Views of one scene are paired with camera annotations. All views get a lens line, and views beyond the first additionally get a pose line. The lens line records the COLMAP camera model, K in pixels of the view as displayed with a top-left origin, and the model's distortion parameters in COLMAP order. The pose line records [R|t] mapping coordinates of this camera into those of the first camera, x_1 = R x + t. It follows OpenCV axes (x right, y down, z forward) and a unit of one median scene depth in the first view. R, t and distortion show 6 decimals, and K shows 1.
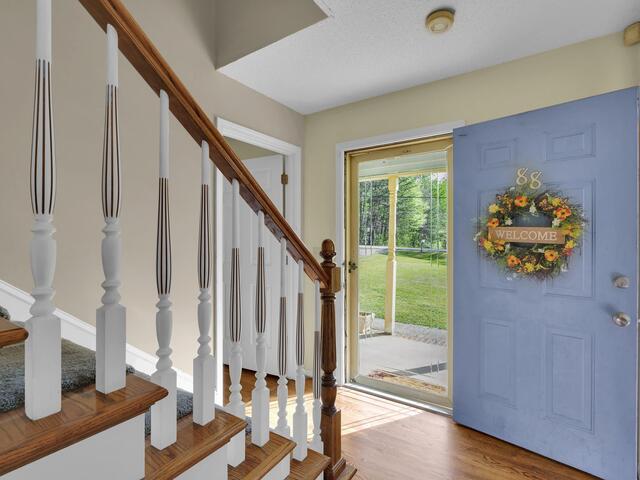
lens RADIAL K [[314.7, 0, 320.0], [0, 314.7, 240.0], [0, 0, 1]] dist [-0.002899, -0.000490]
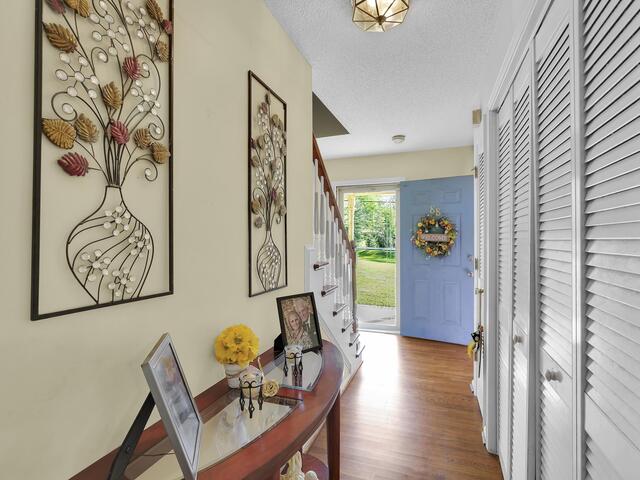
lens RADIAL K [[314.7, 0, 320.0], [0, 314.7, 240.0], [0, 0, 1]] dist [-0.002899, -0.000490]
pose [[0.974645, -0.002898, 0.223736, -0.565546], [0.002303, 0.999993, 0.002919, -0.007843], [-0.223743, -0.002329, 0.974645, -0.889464]]
